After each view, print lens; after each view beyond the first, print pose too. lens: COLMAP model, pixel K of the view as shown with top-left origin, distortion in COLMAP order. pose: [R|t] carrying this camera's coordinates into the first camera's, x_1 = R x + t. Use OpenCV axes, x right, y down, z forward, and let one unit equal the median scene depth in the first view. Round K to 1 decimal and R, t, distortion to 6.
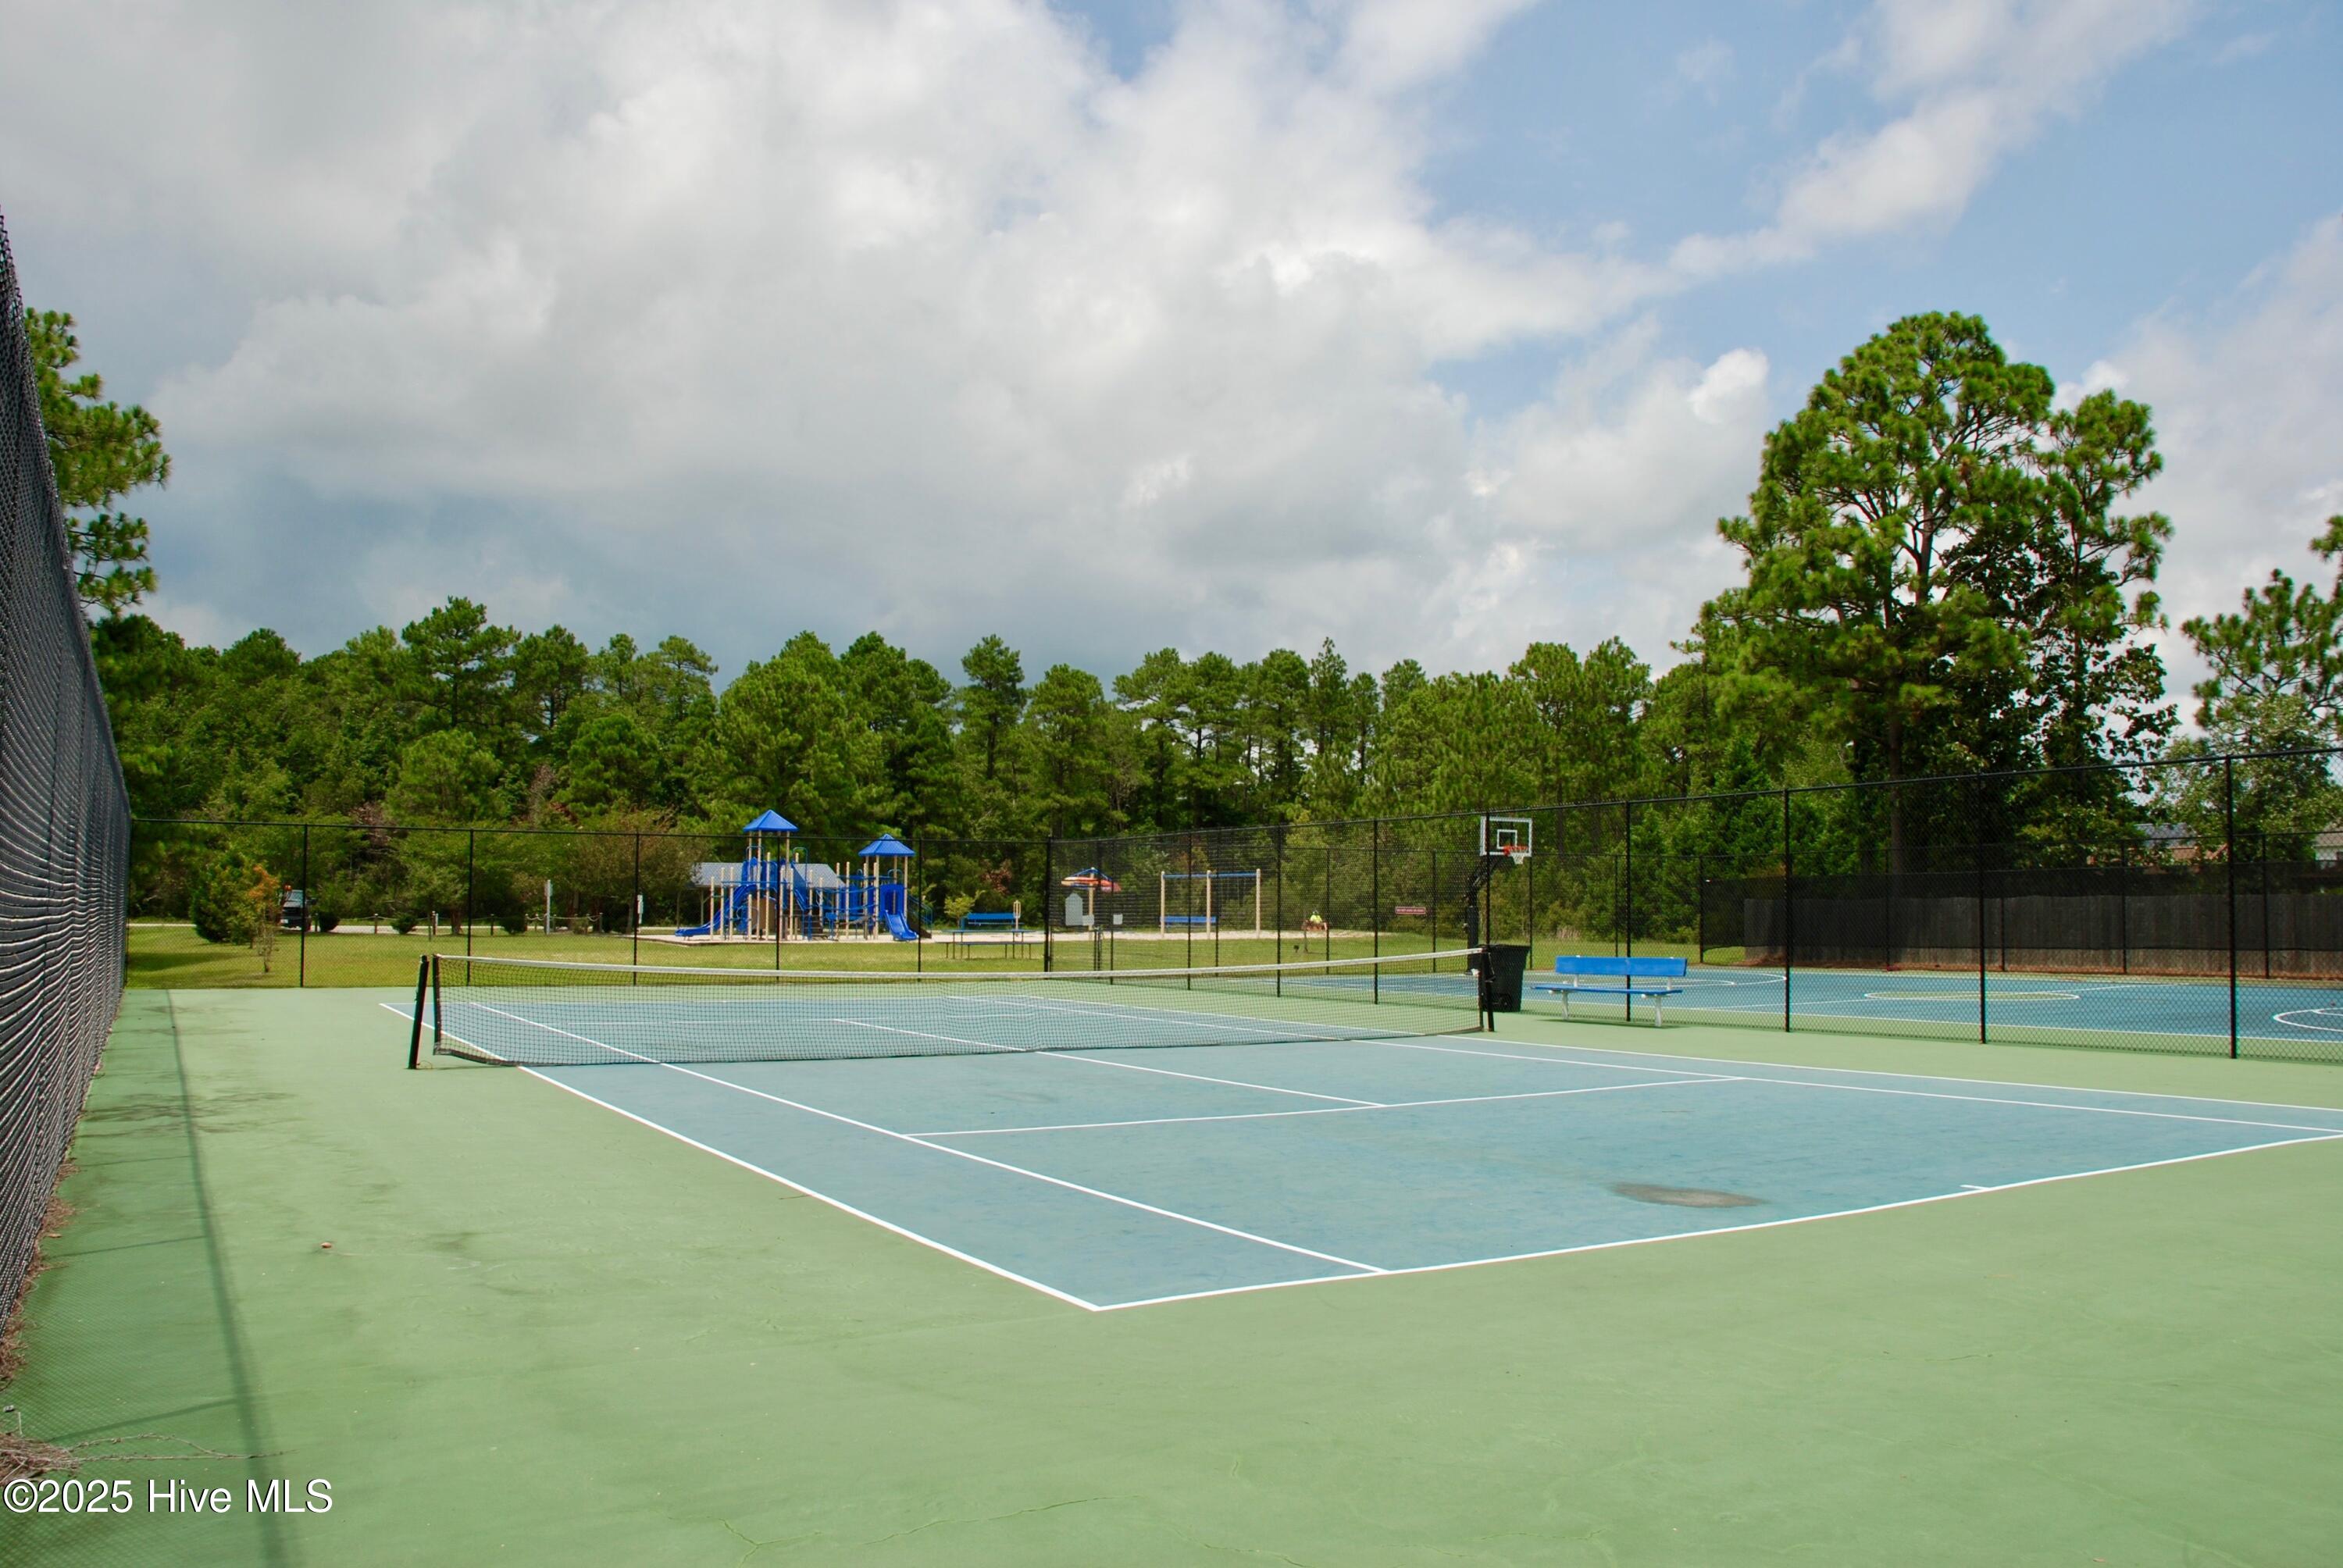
lens RADIAL K [[1796.5, 0, 1171.5], [0, 1796.5, 784.0], [0, 0, 1]] dist [-0.054852, -0.004792]
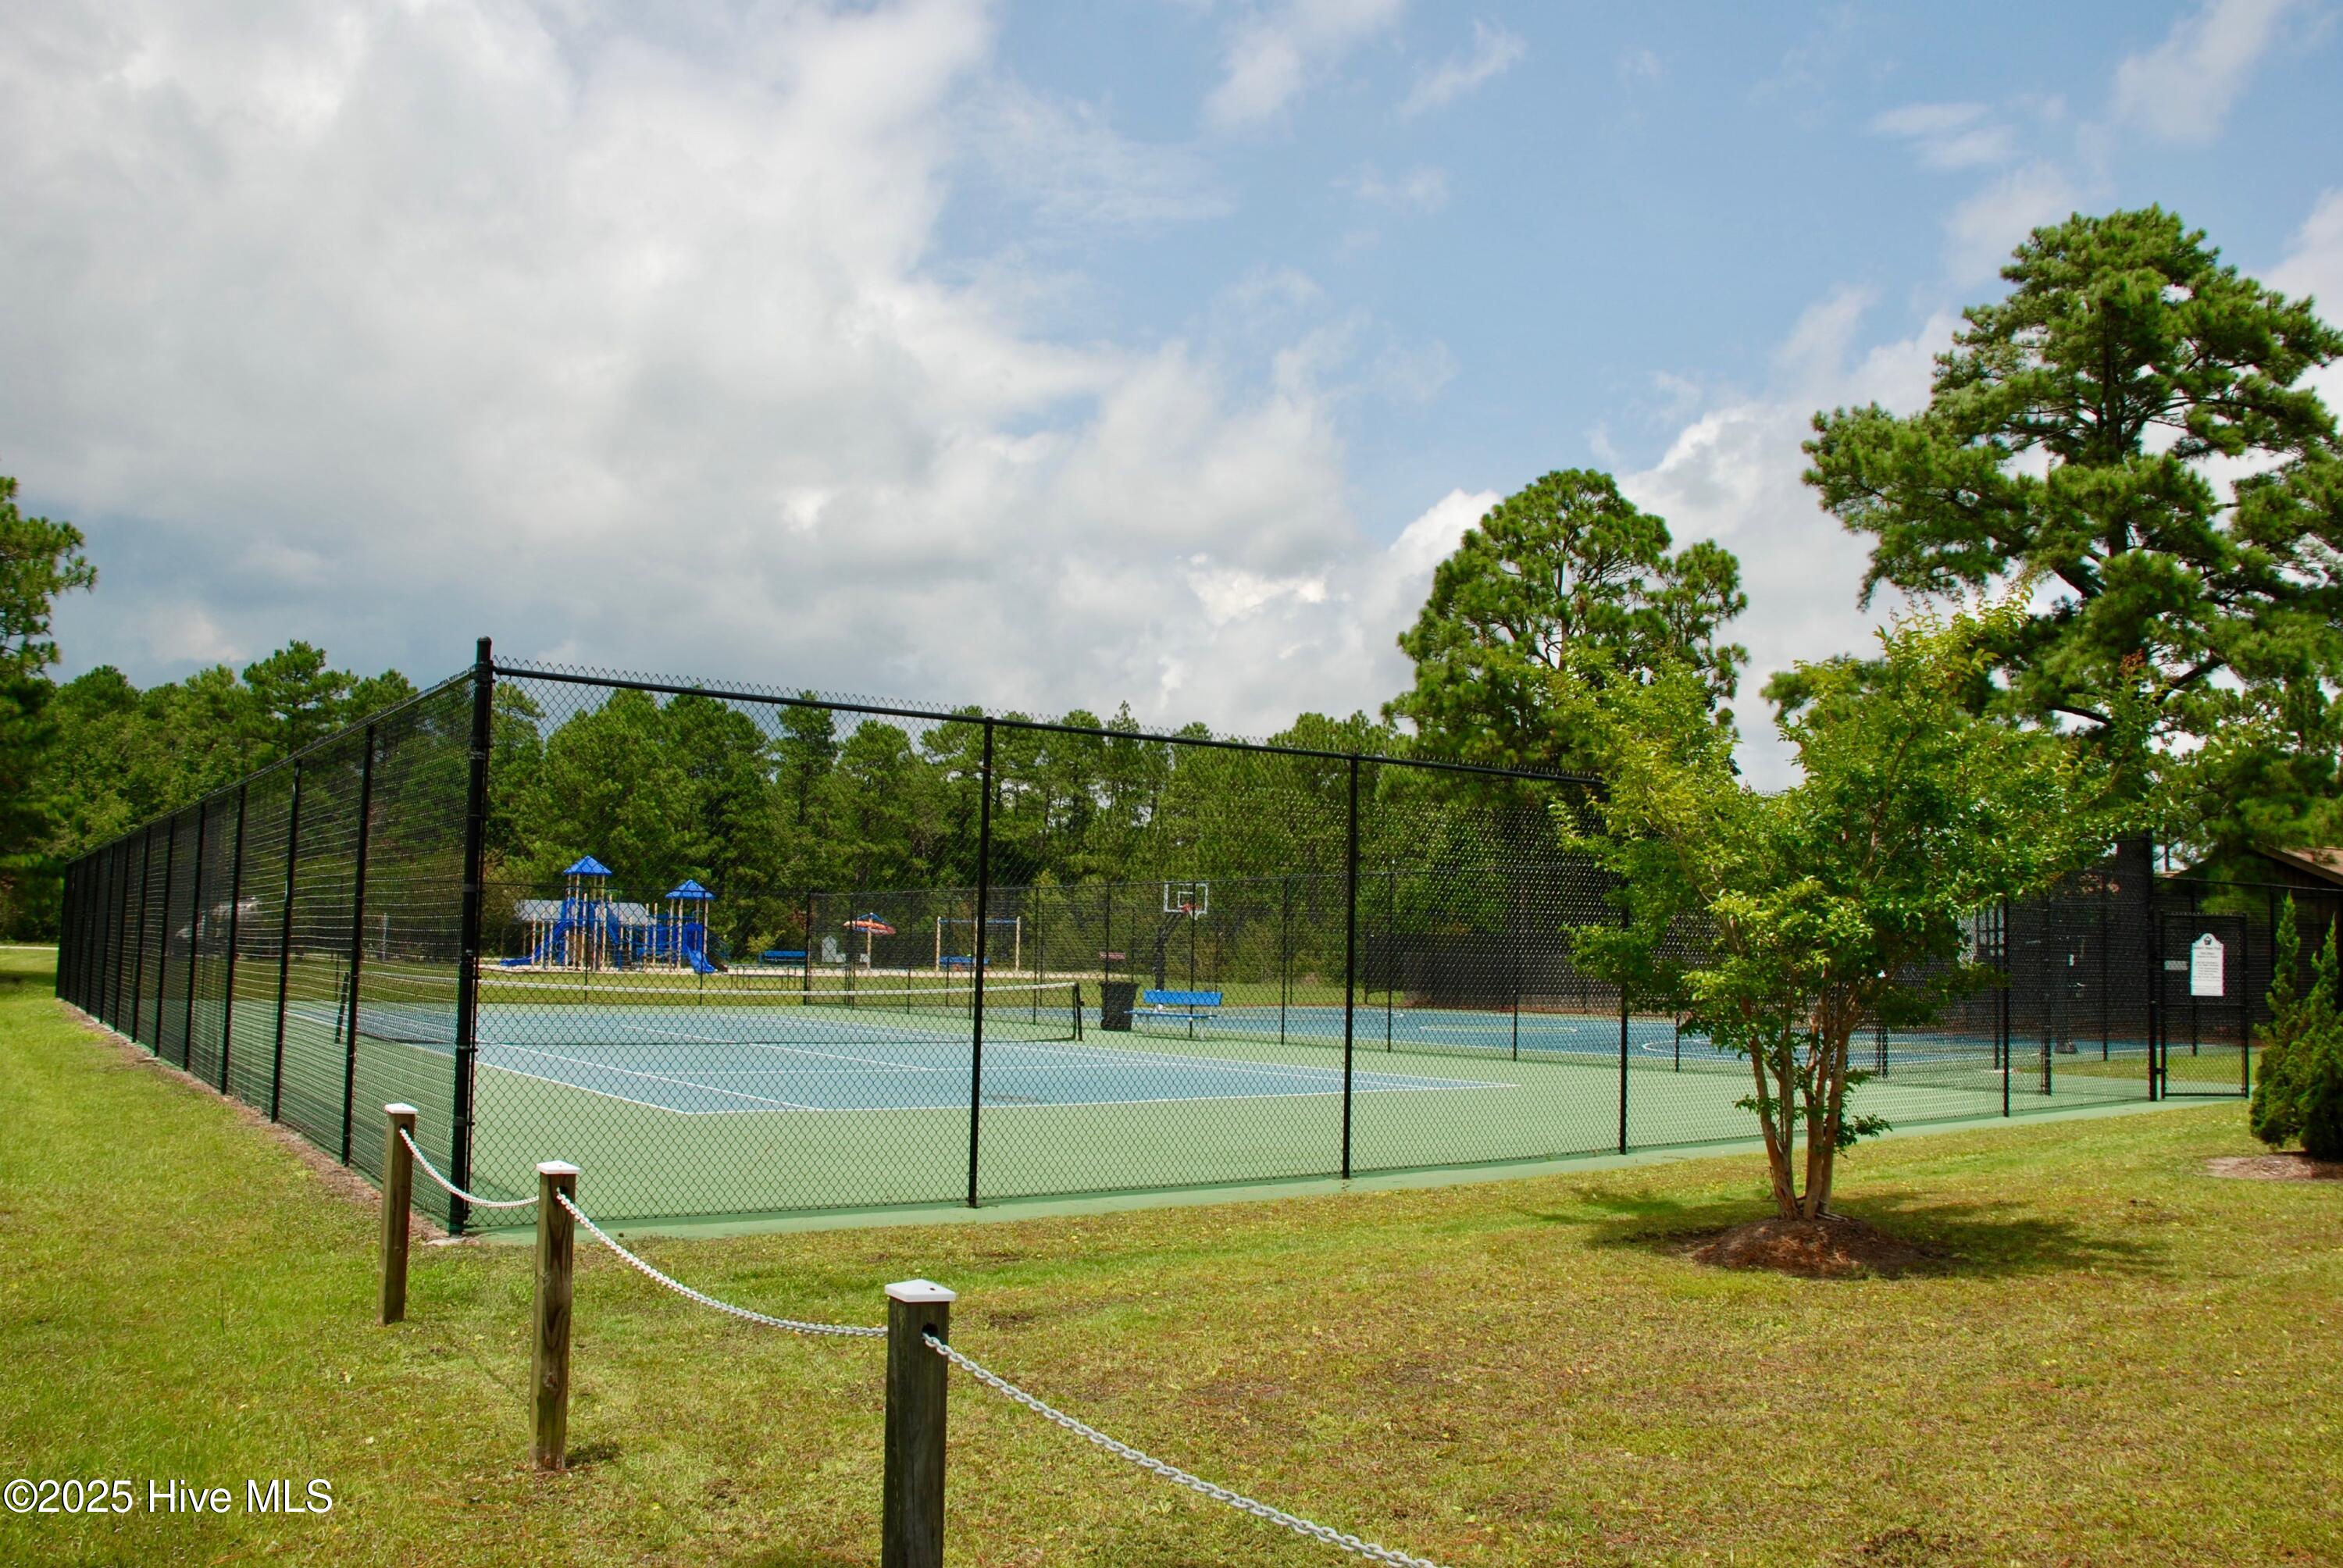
lens RADIAL K [[1940.0, 0, 1171.5], [0, 1940.0, 784.0], [0, 0, 1]] dist [-0.051987, 0.012654]
pose [[0.997521, 0.024714, 0.065887, 0.049042], [-0.023640, 0.999575, -0.017032, -0.014830], [-0.066280, 0.015432, 0.997682, -0.191592]]
